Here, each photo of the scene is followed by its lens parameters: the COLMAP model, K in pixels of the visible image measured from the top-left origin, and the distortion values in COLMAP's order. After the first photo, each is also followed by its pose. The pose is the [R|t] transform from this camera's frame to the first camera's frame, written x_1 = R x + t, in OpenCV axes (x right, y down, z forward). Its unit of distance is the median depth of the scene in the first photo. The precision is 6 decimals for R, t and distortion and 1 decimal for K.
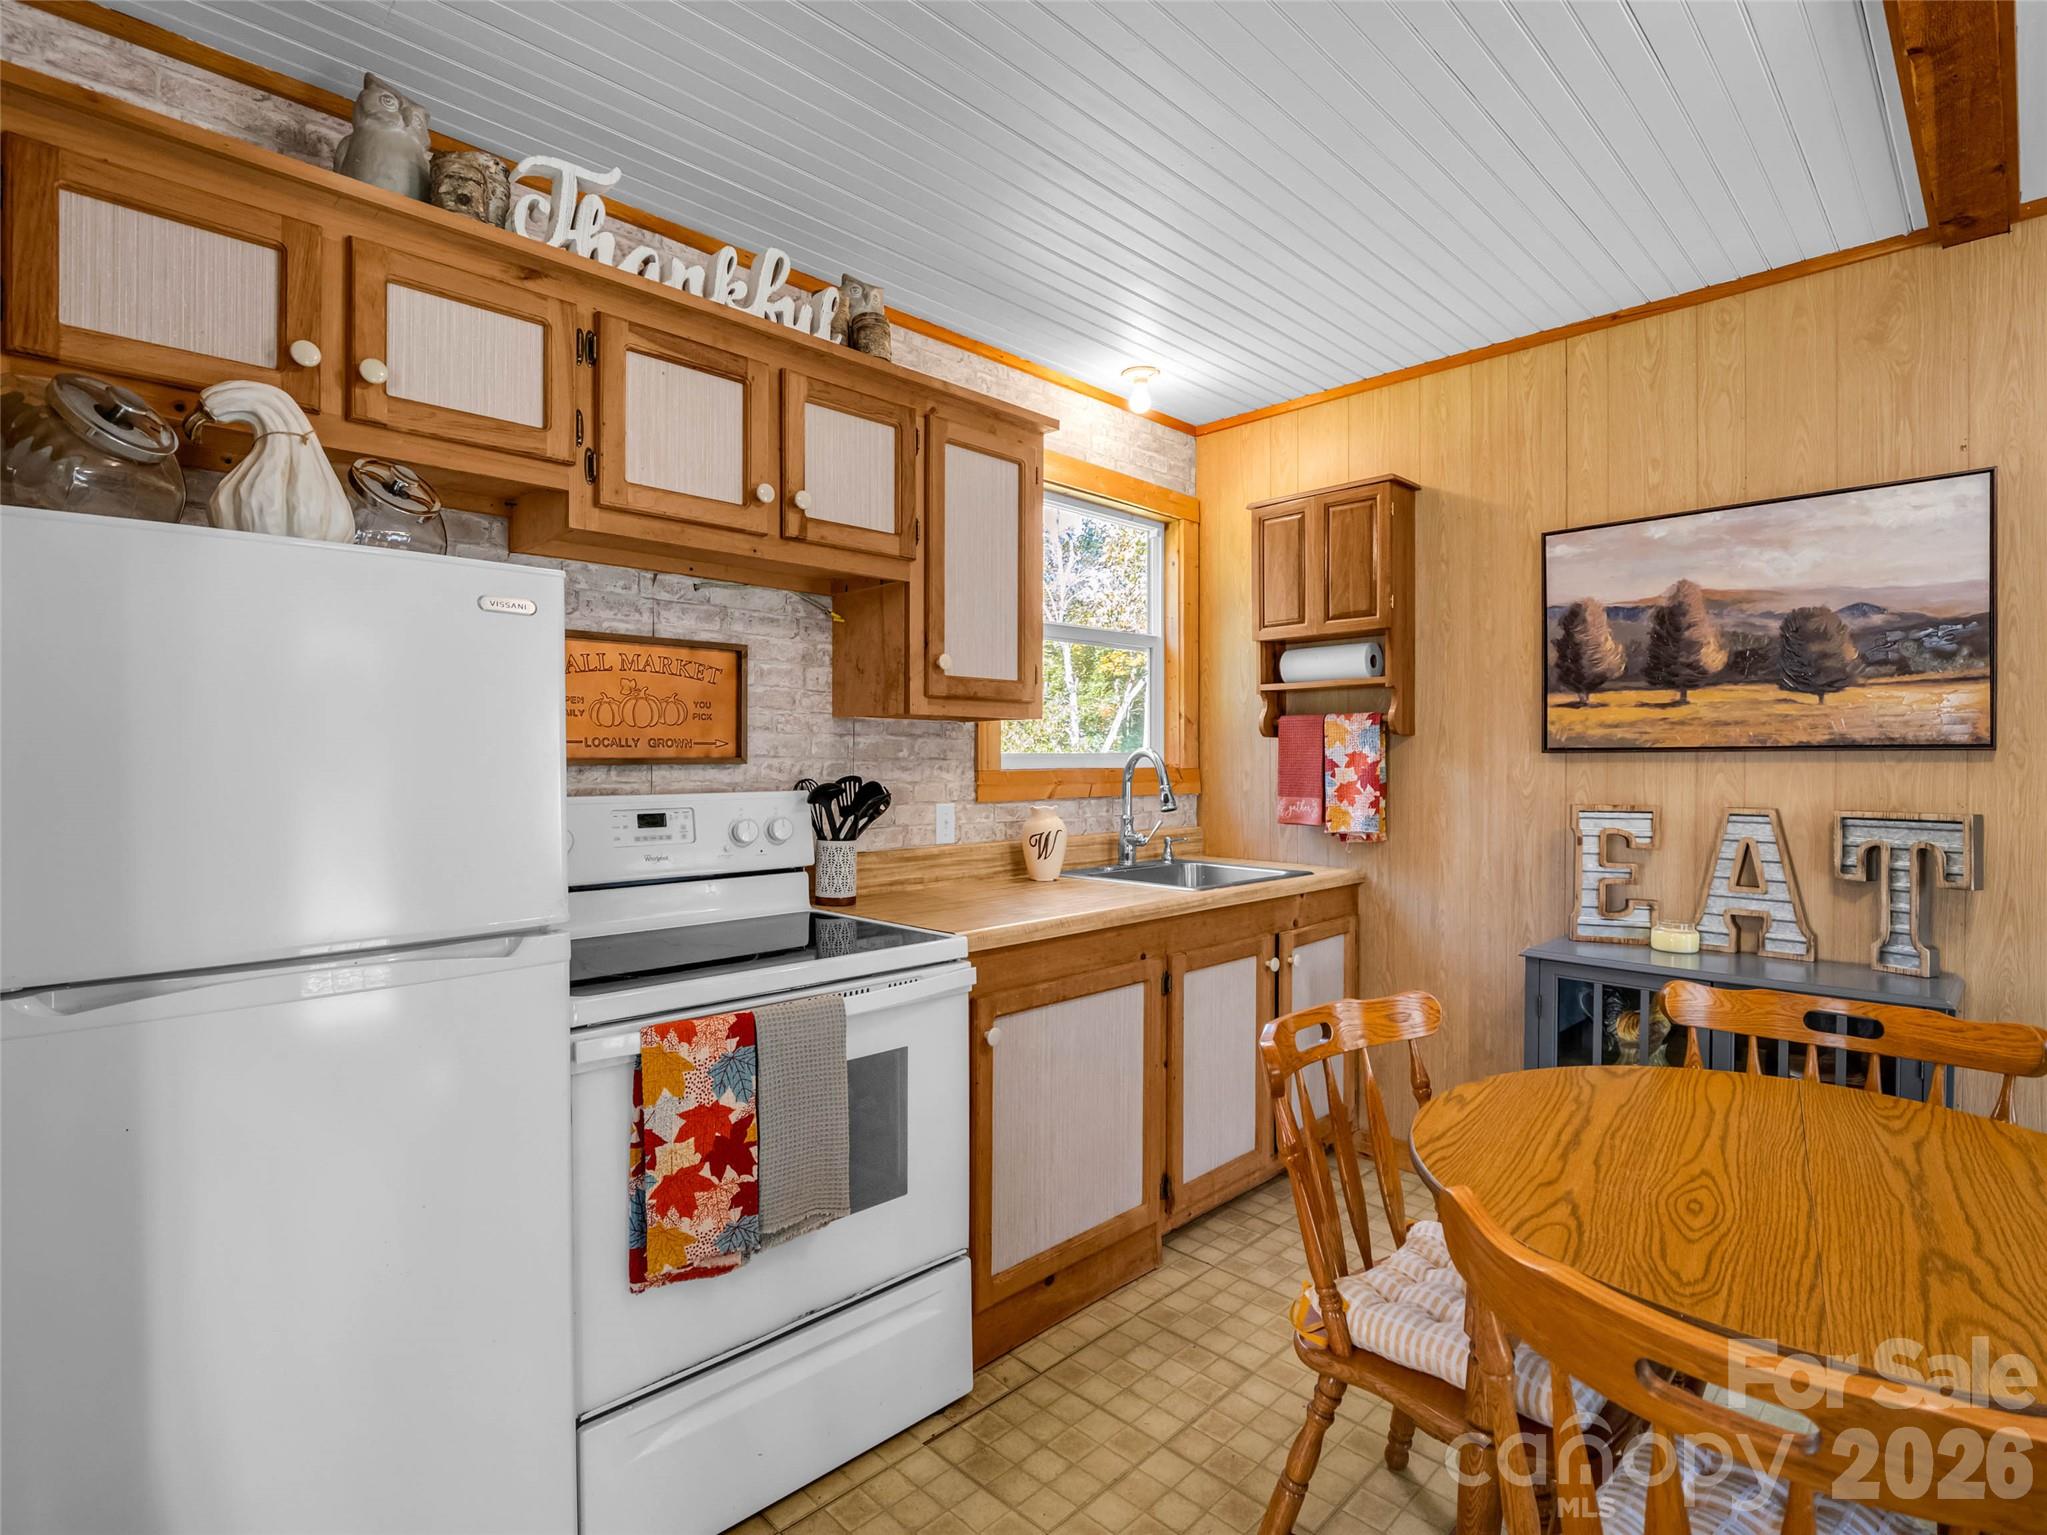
lens RADIAL K [[1111.5, 0, 984.9], [0, 1111.5, 764.8], [0, 0, 1]] dist [0.002834, -0.010225]
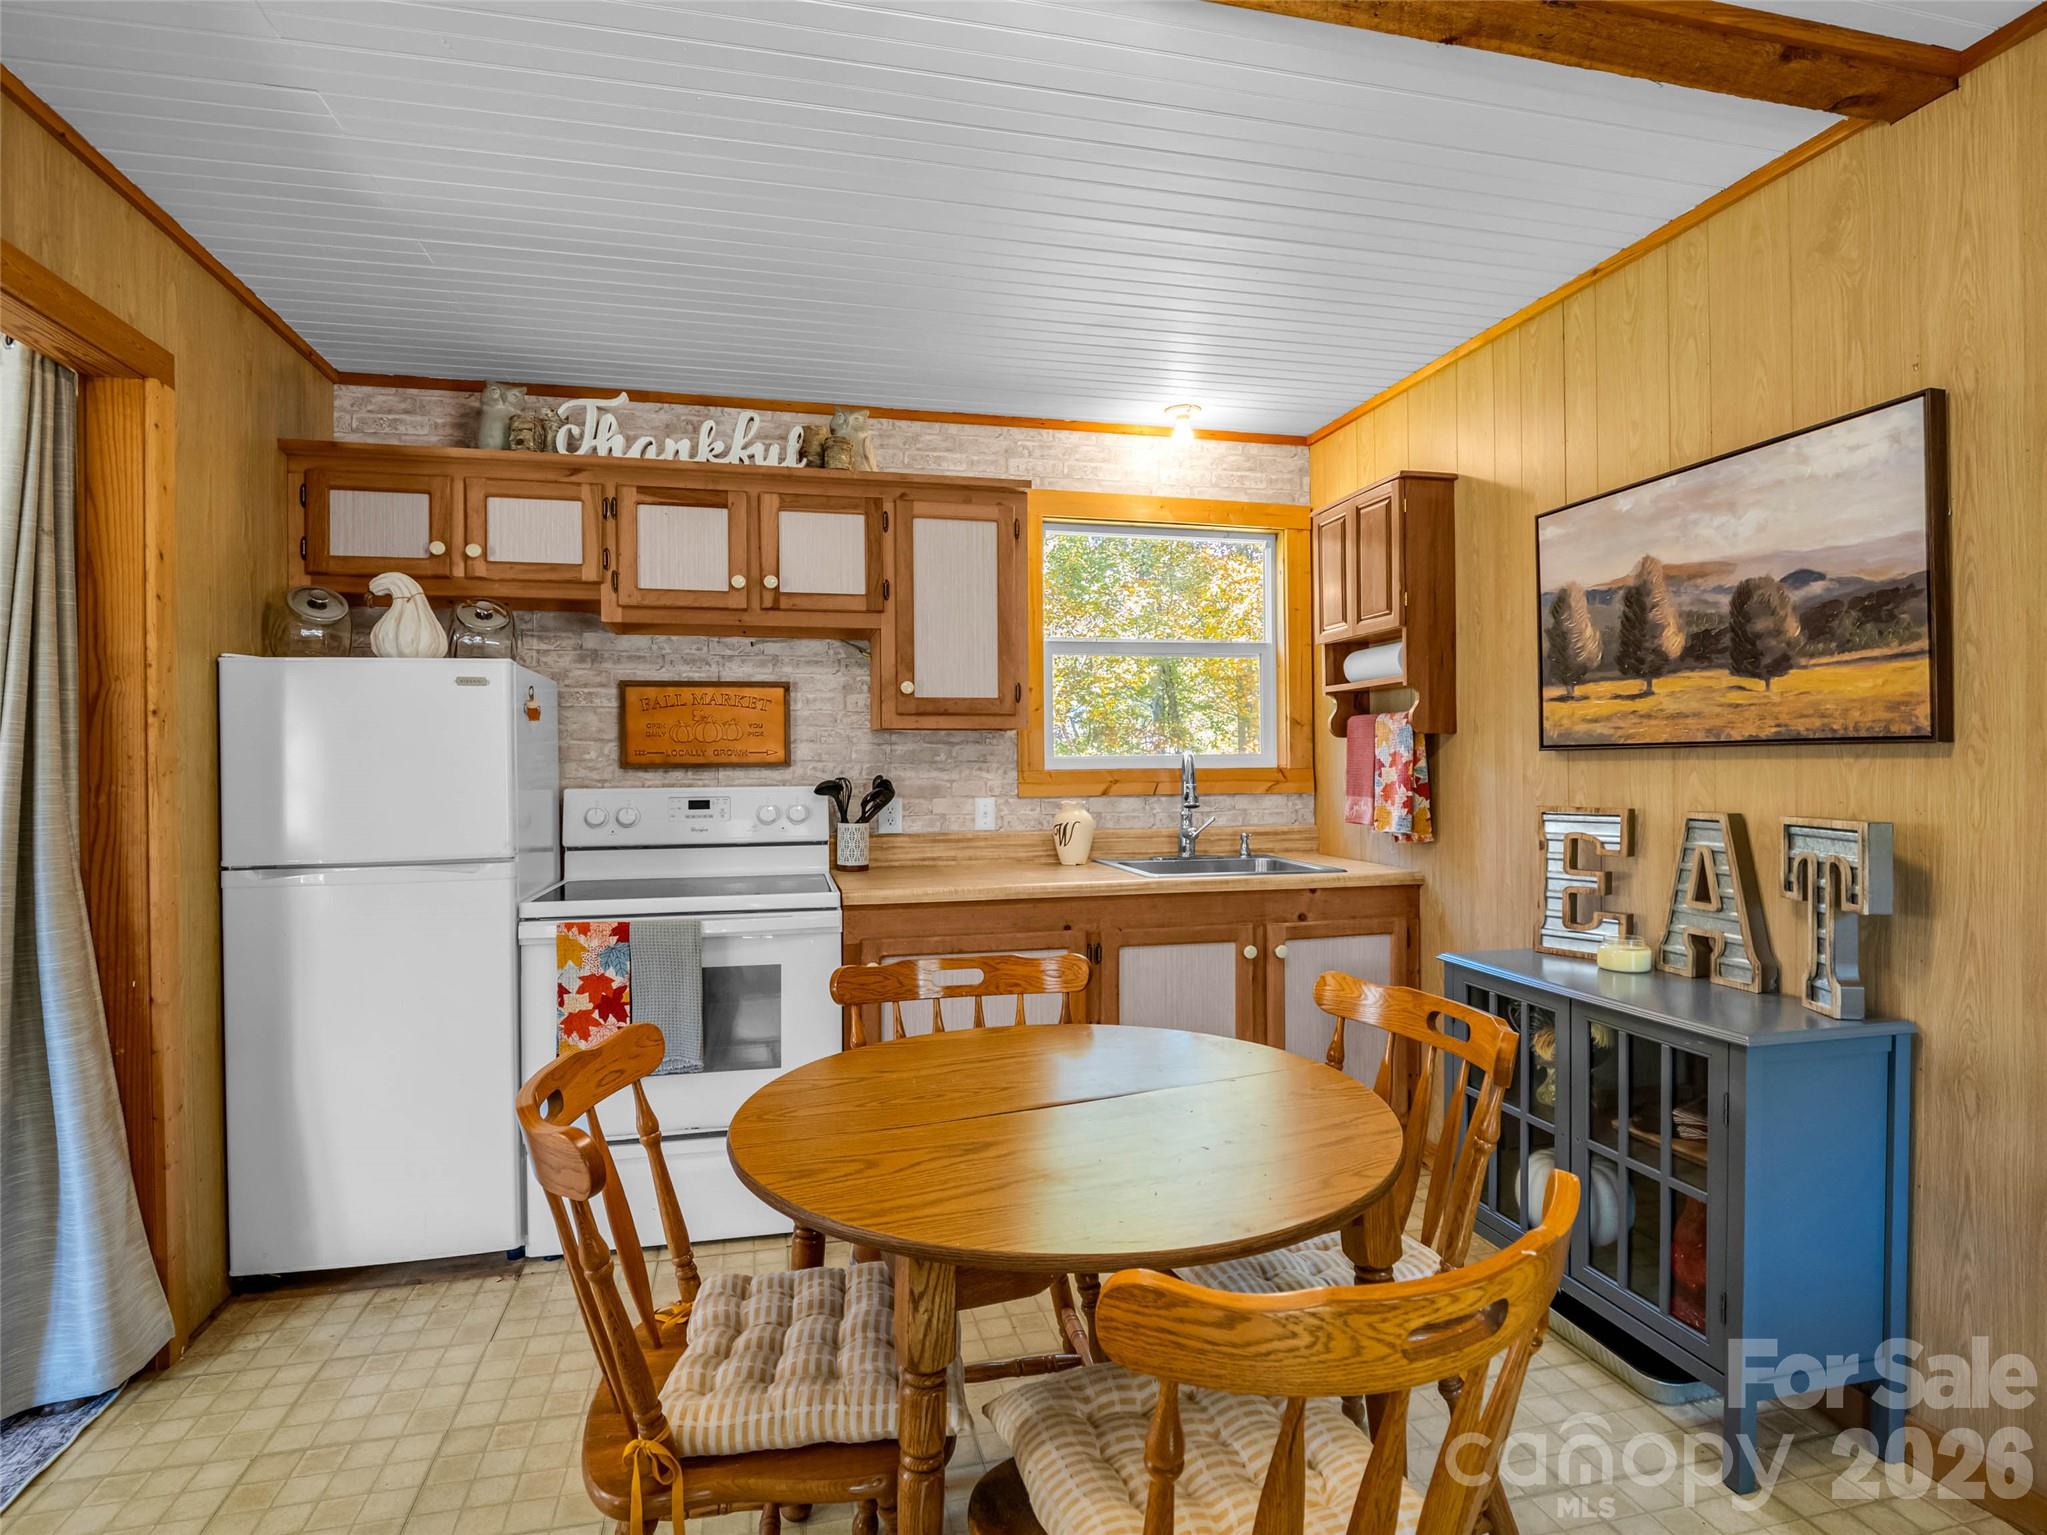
lens RADIAL K [[1137.1, 0, 1023.5], [0, 1137.1, 767.5], [0, 0, 1]] dist [0.002686, -0.013413]
pose [[0.838775, -0.003651, -0.544466, 0.778238], [0.004267, 0.999991, -0.000132, 0.001869], [0.544461, -0.002213, 0.838783, -0.042257]]
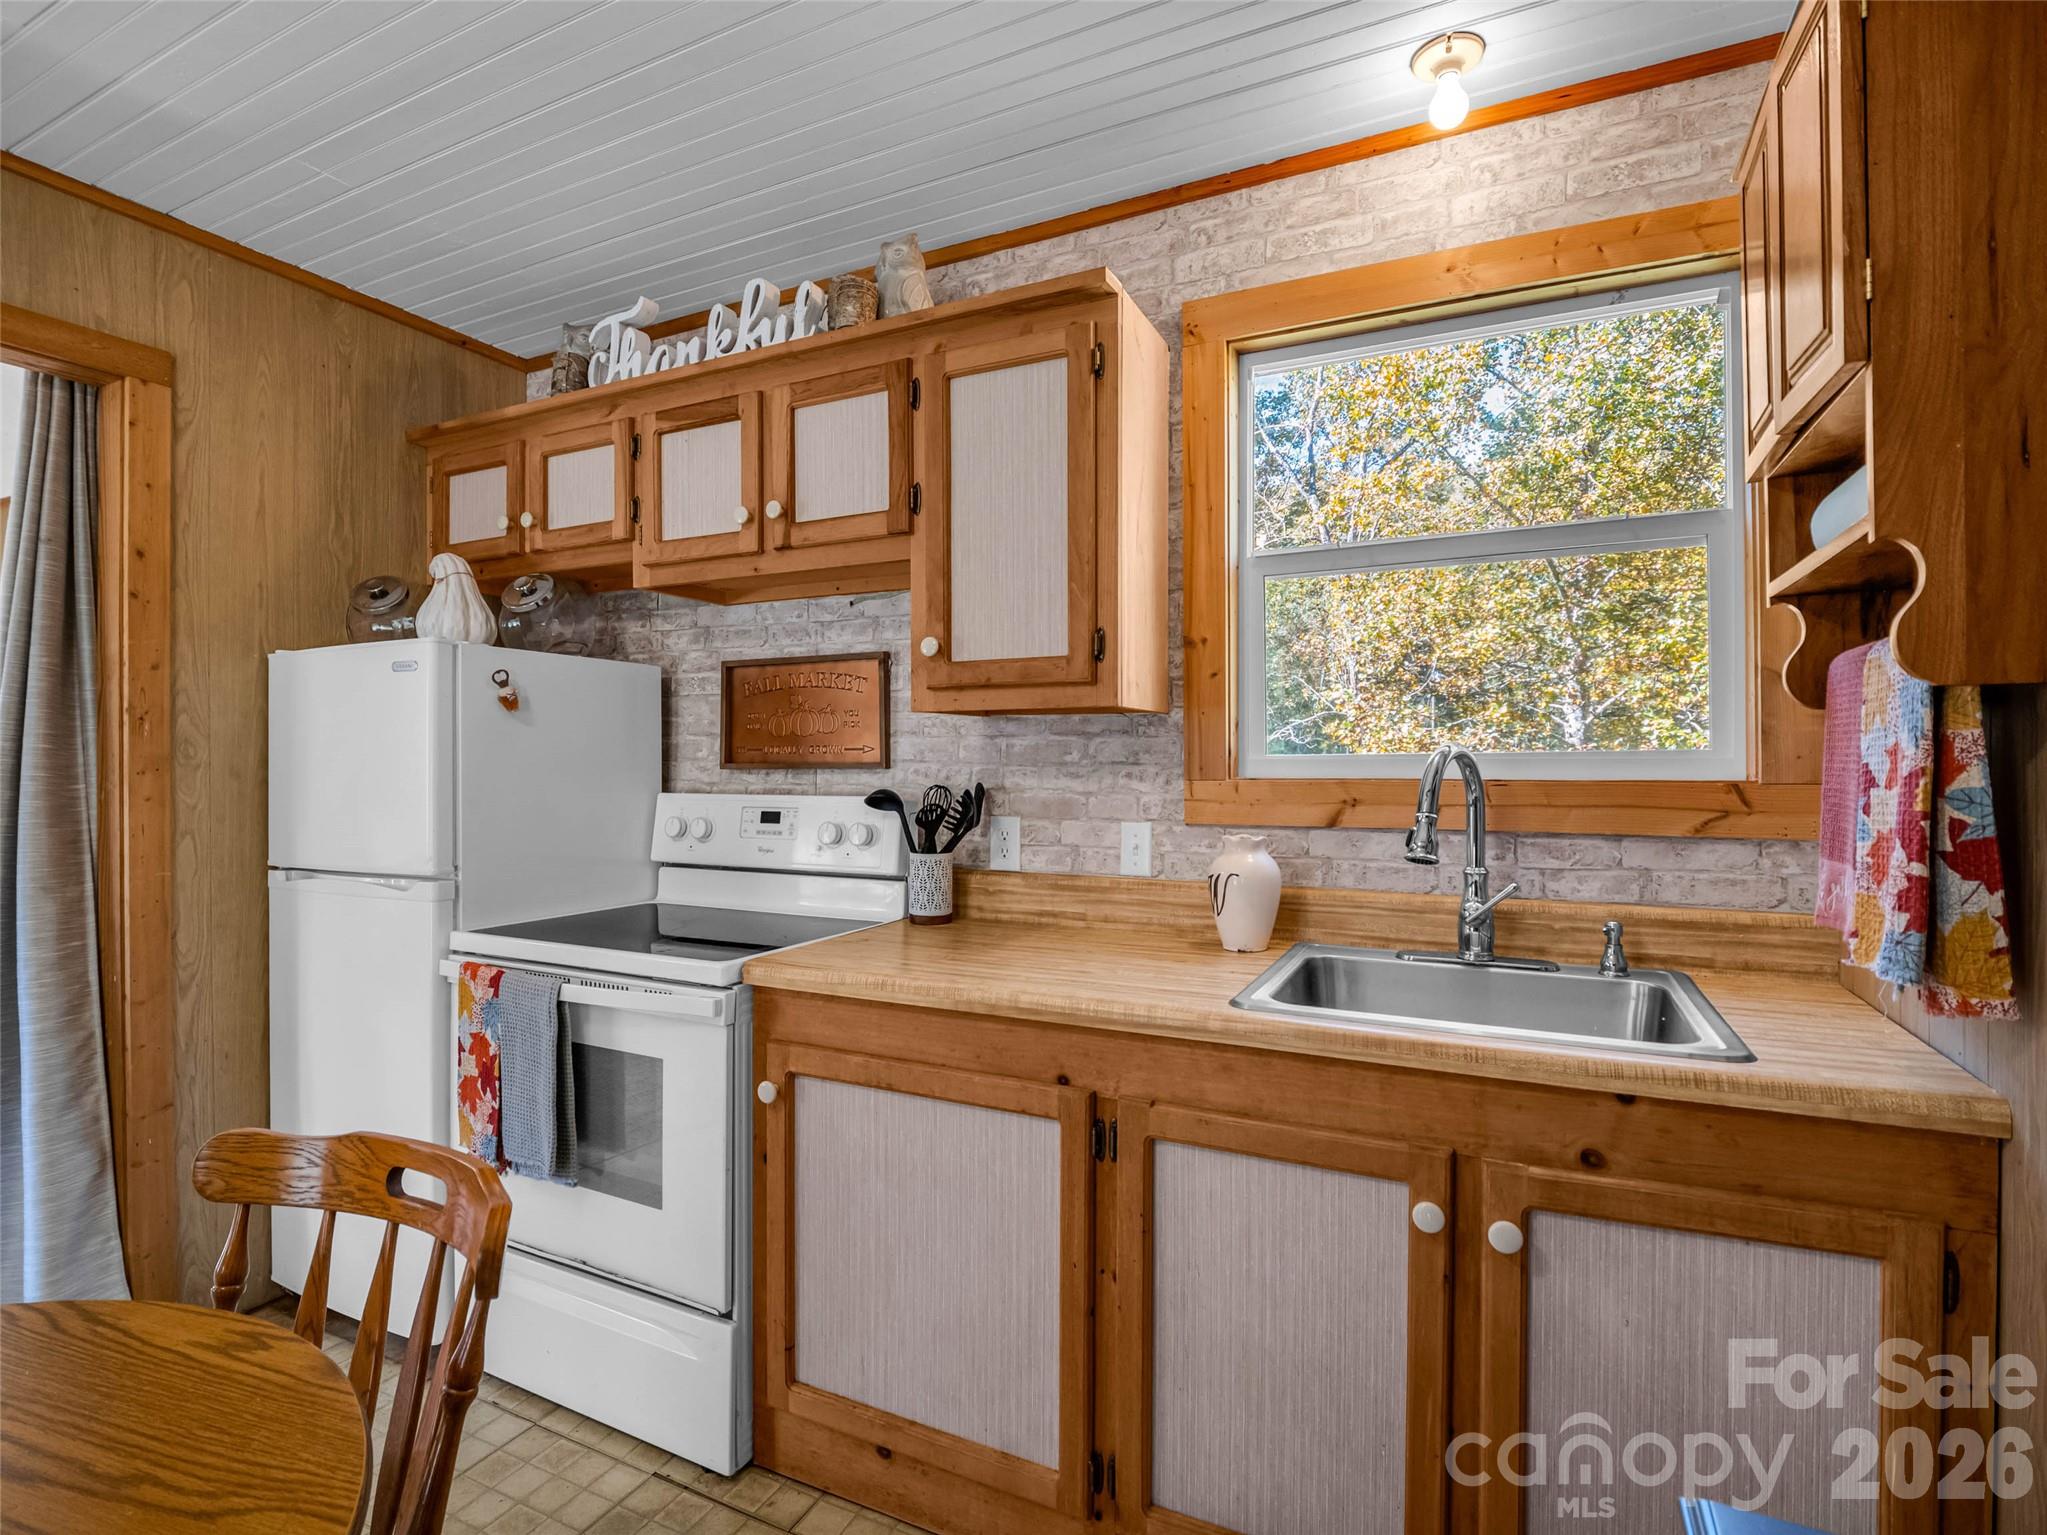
lens RADIAL K [[1064.6, 0, 1087.5], [0, 1064.6, 764.3], [0, 0, 1]] dist [0.000070, -0.013747]
pose [[0.291053, 0.000591, -0.956707, 0.733736], [-0.004159, 0.999991, -0.000647, -0.004638], [0.956698, 0.004167, 0.291053, 0.855042]]
